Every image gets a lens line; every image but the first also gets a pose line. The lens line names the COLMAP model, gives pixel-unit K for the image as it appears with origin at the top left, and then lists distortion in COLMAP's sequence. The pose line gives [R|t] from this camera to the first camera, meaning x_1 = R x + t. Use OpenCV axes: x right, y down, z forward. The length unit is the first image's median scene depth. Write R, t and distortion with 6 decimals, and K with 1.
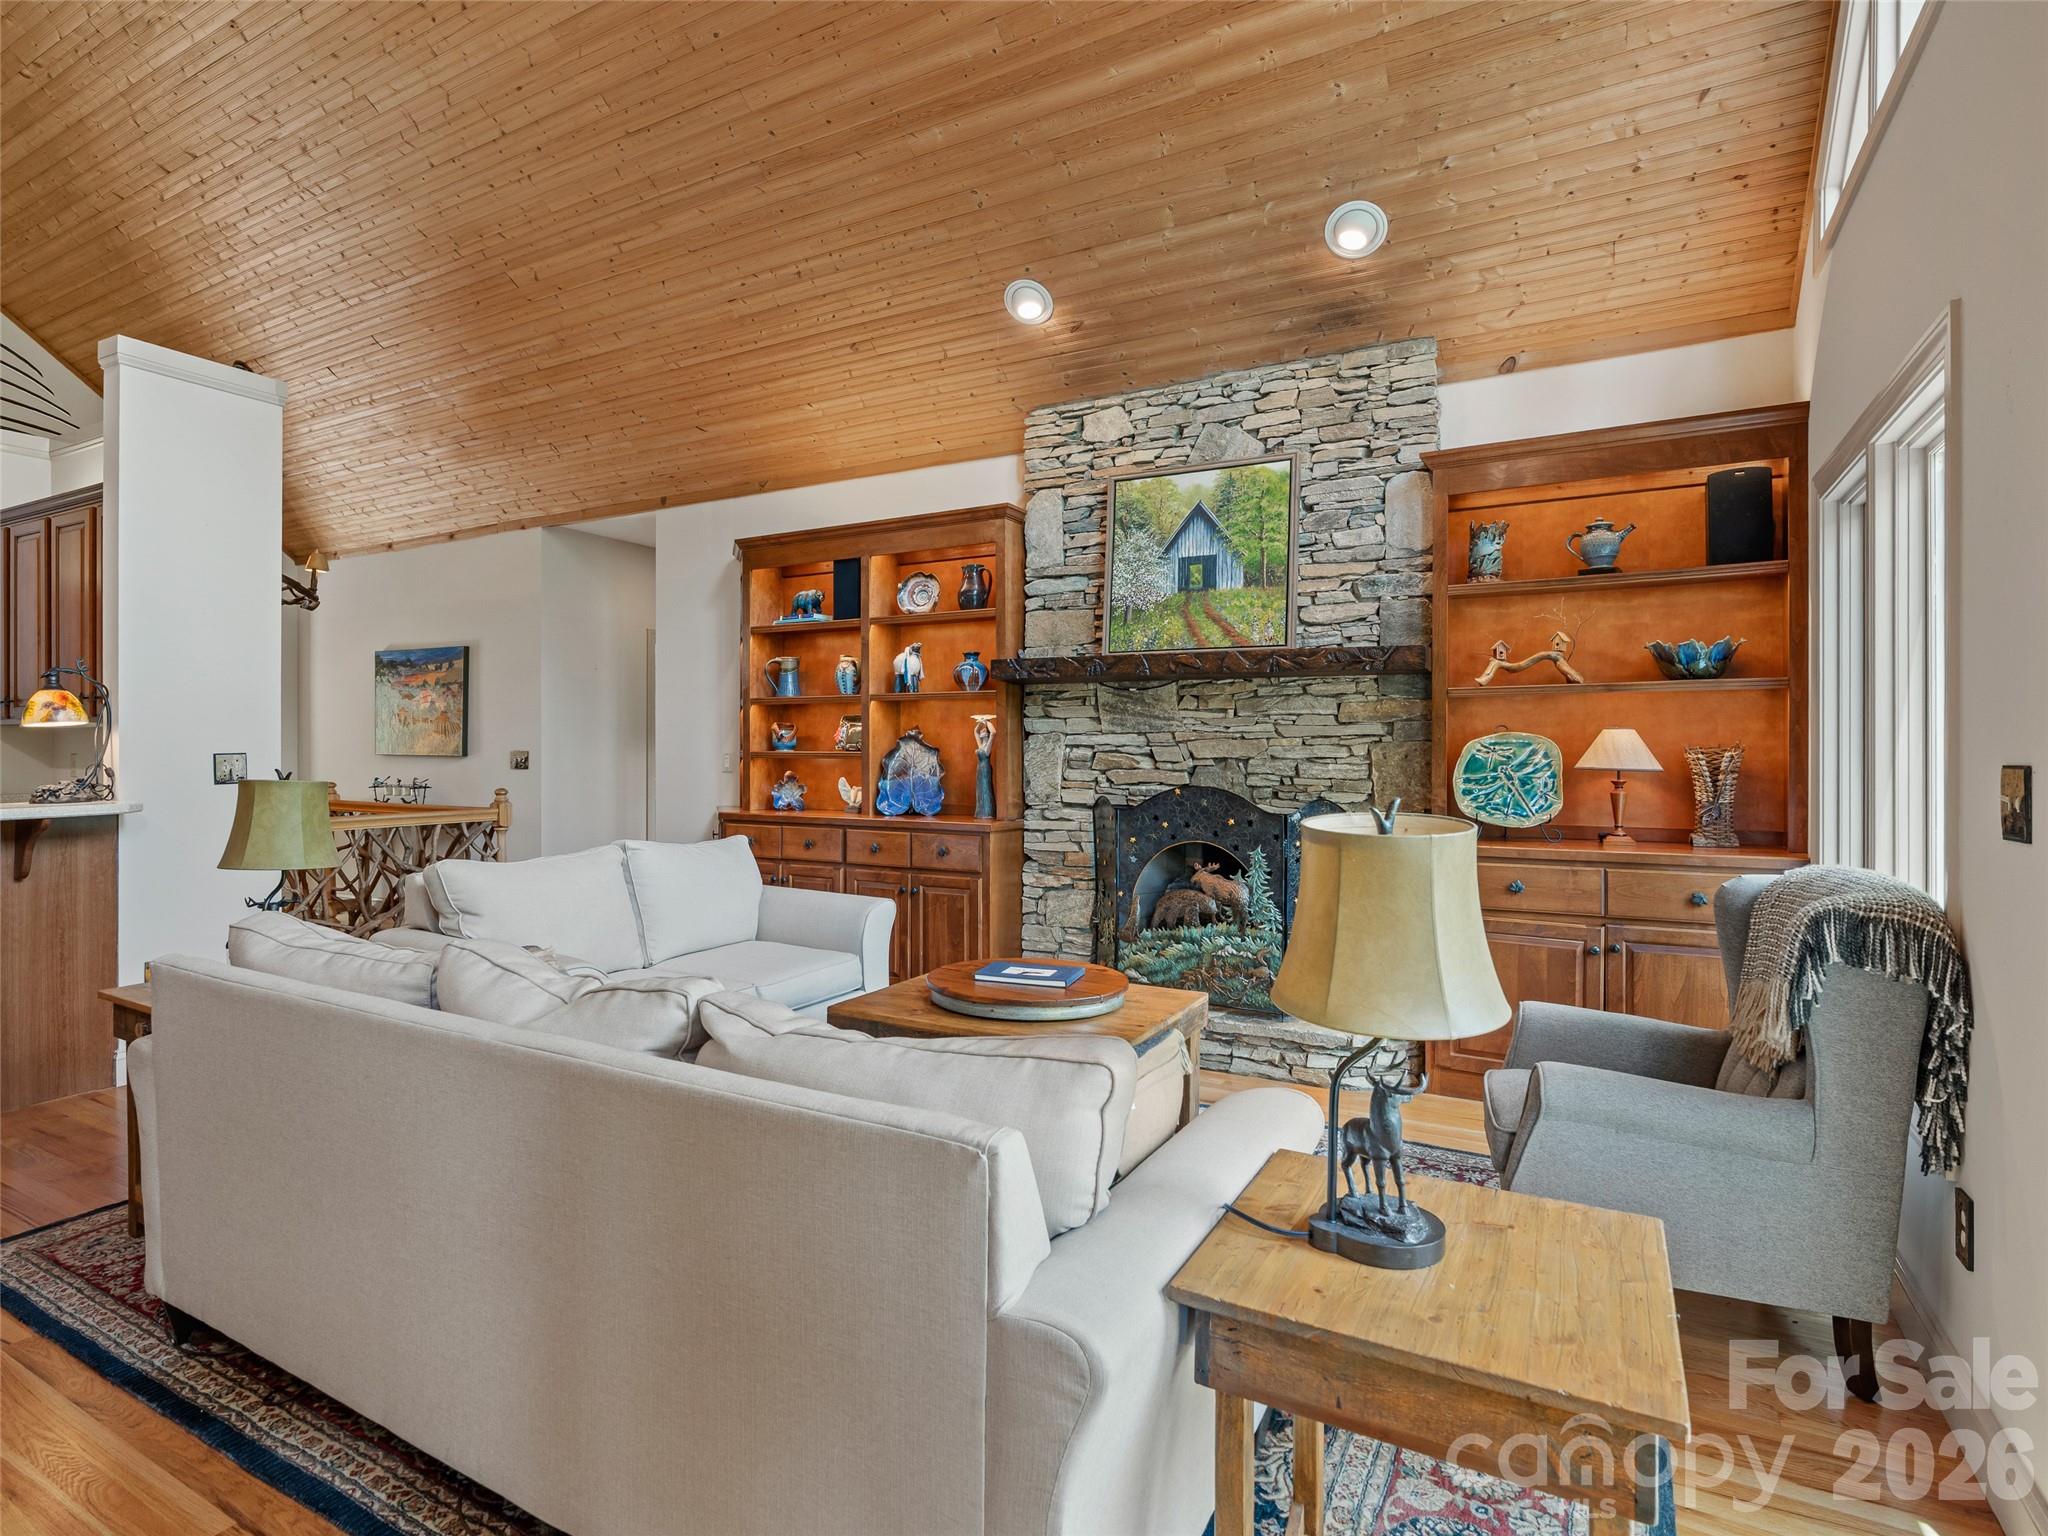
lens RADIAL K [[1085.2, 0, 966.6], [0, 1085.2, 748.2], [0, 0, 1]] dist [-0.010035, 0.002485]
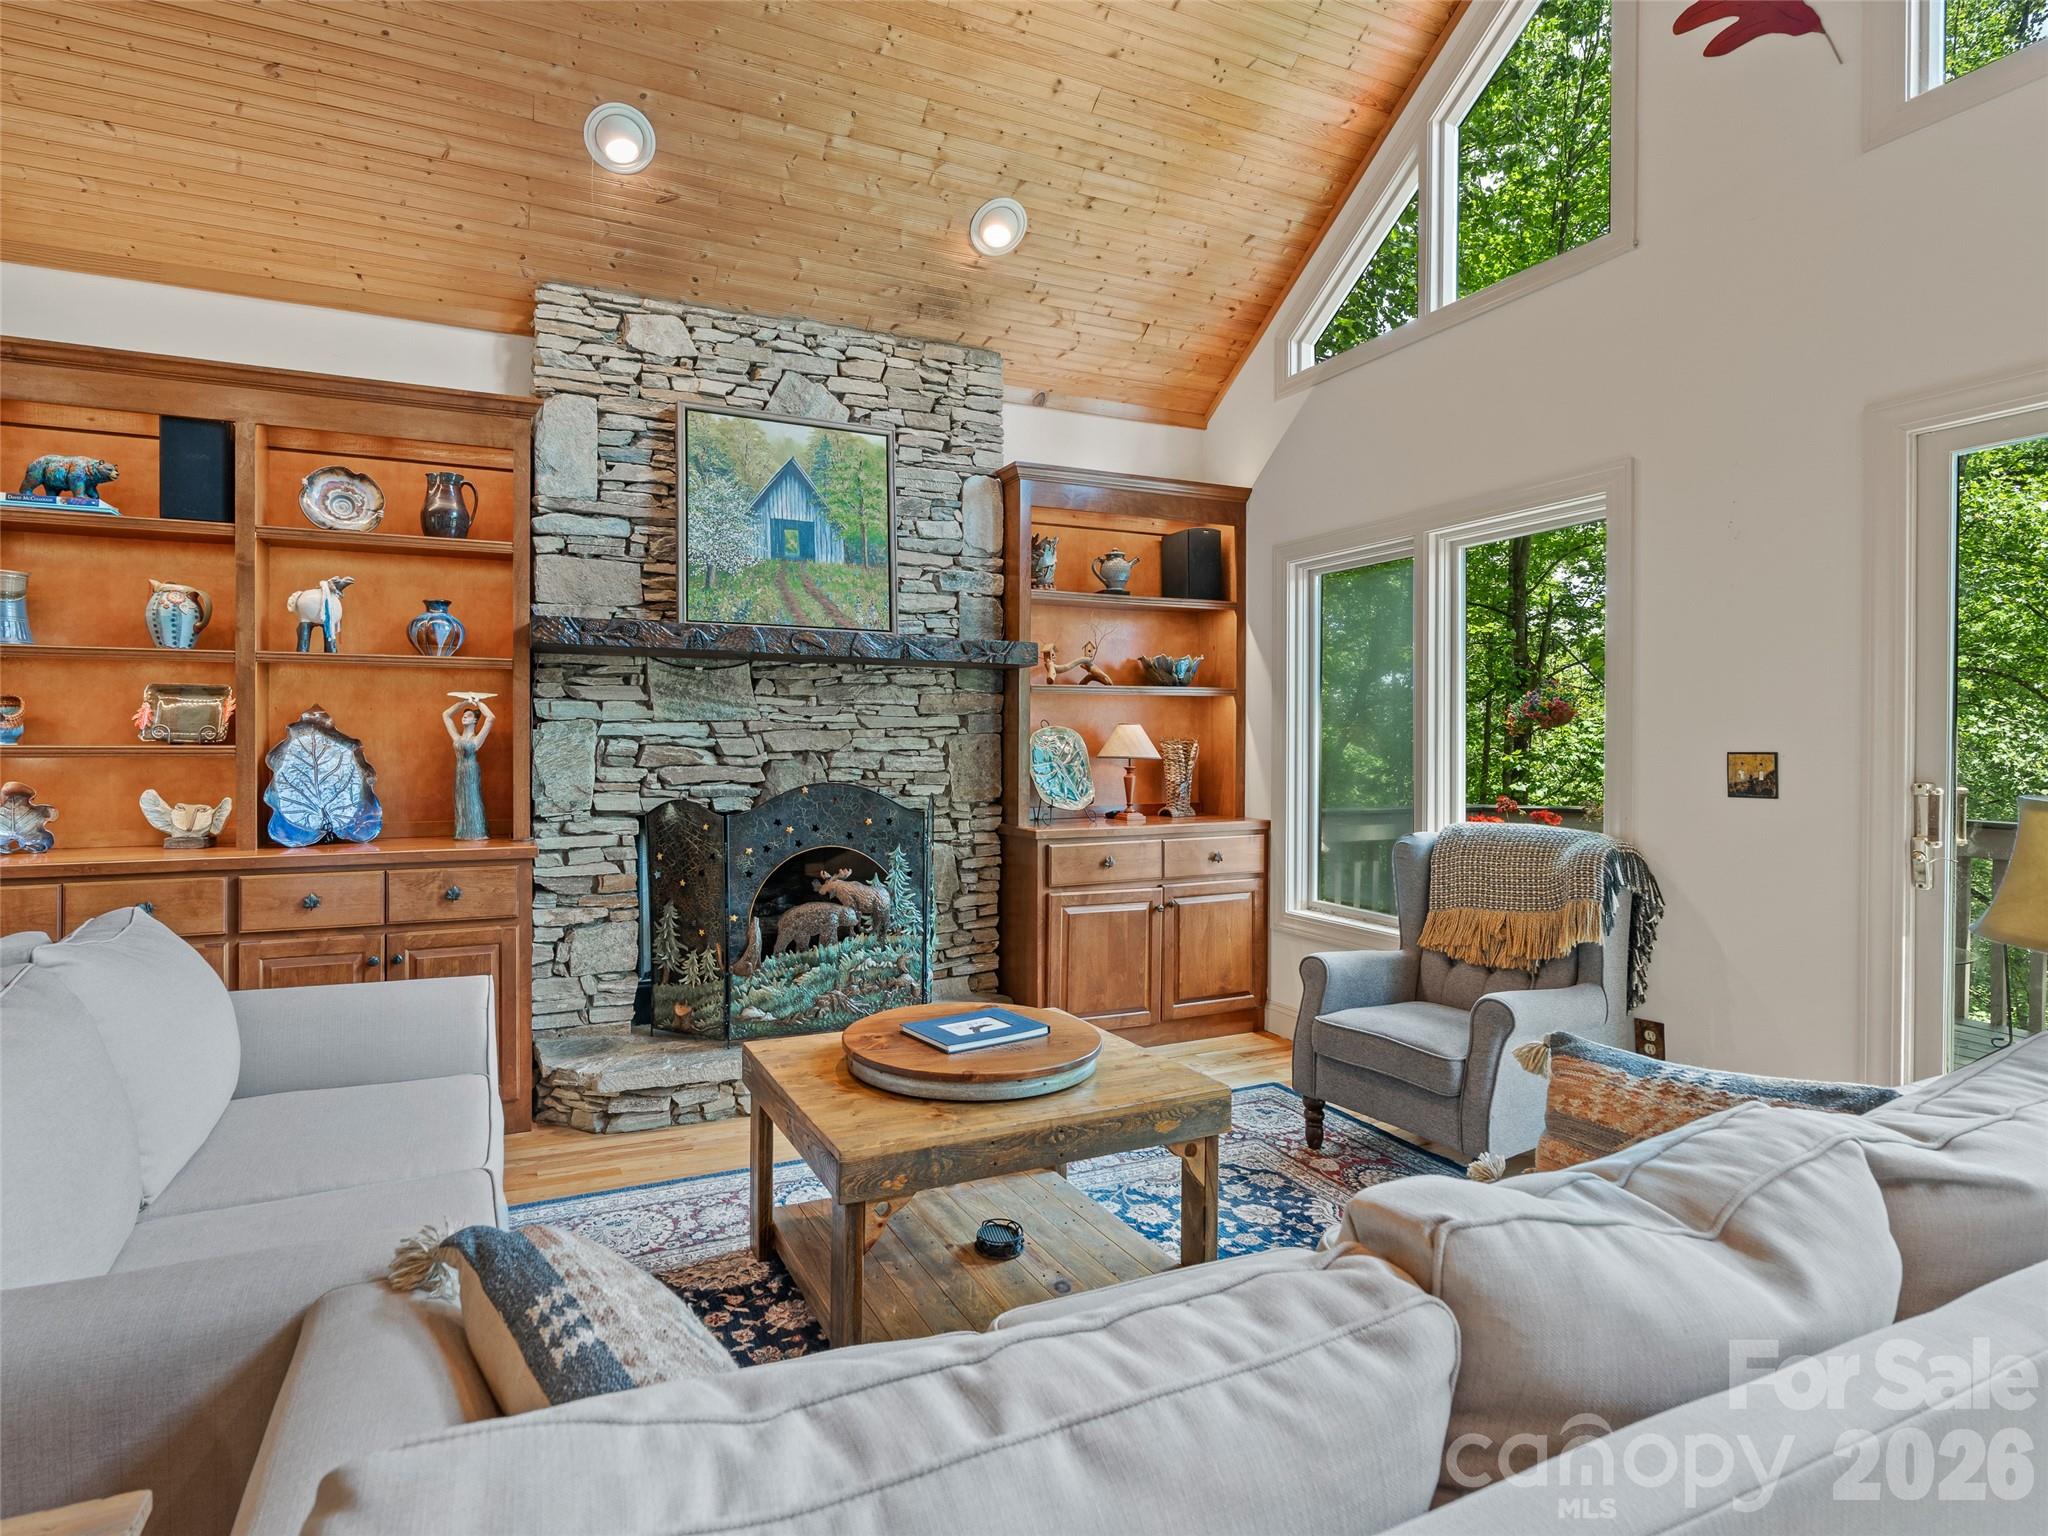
lens RADIAL K [[1048.6, 0, 951.1], [0, 1048.6, 743.5], [0, 0, 1]] dist [-0.011036, 0.004314]
pose [[0.580961, -0.002169, 0.813929, -0.388851], [-0.001032, 0.999994, 0.003401, -0.000250], [-0.813931, -0.002815, 0.580955, 0.393143]]
